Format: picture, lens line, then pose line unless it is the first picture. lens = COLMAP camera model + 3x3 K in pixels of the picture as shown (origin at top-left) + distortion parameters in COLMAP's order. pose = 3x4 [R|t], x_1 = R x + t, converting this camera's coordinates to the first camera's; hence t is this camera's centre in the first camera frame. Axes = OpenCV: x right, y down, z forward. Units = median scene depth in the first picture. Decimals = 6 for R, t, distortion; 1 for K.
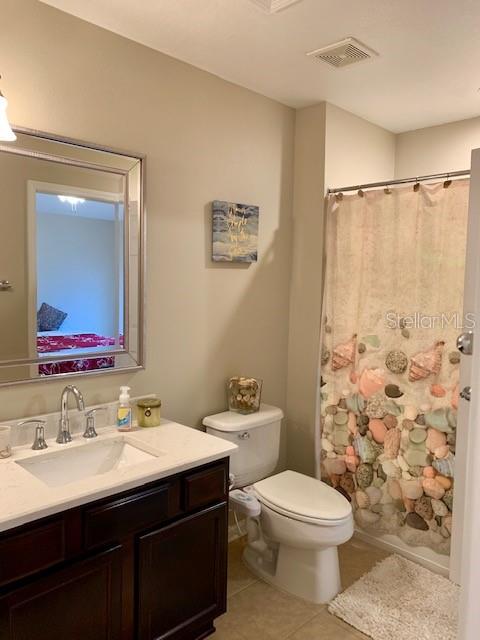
lens RADIAL K [[482.3, 0, 240.4], [0, 482.3, 321.6], [0, 0, 1]] dist [0.006809, -0.004996]
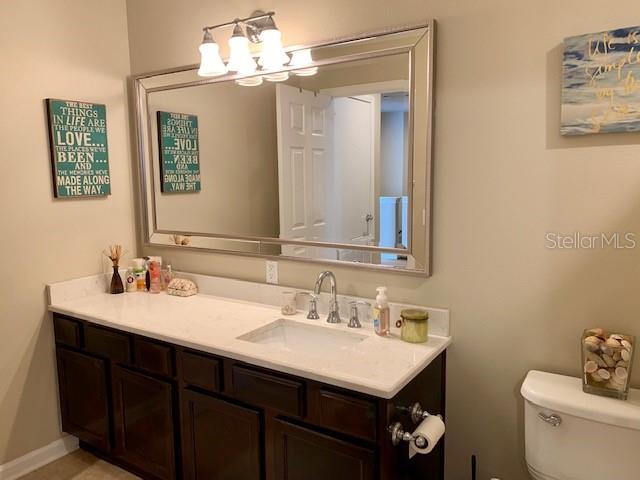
lens RADIAL K [[482.3, 0, 320.4], [0, 482.3, 236.6], [0, 0, 1]] dist [0.006809, -0.004996]
pose [[0.197013, 0.097678, -0.975523, 0.522046], [-0.068498, 0.993964, 0.085691, -0.027068], [0.978005, 0.049939, 0.202514, 0.568957]]
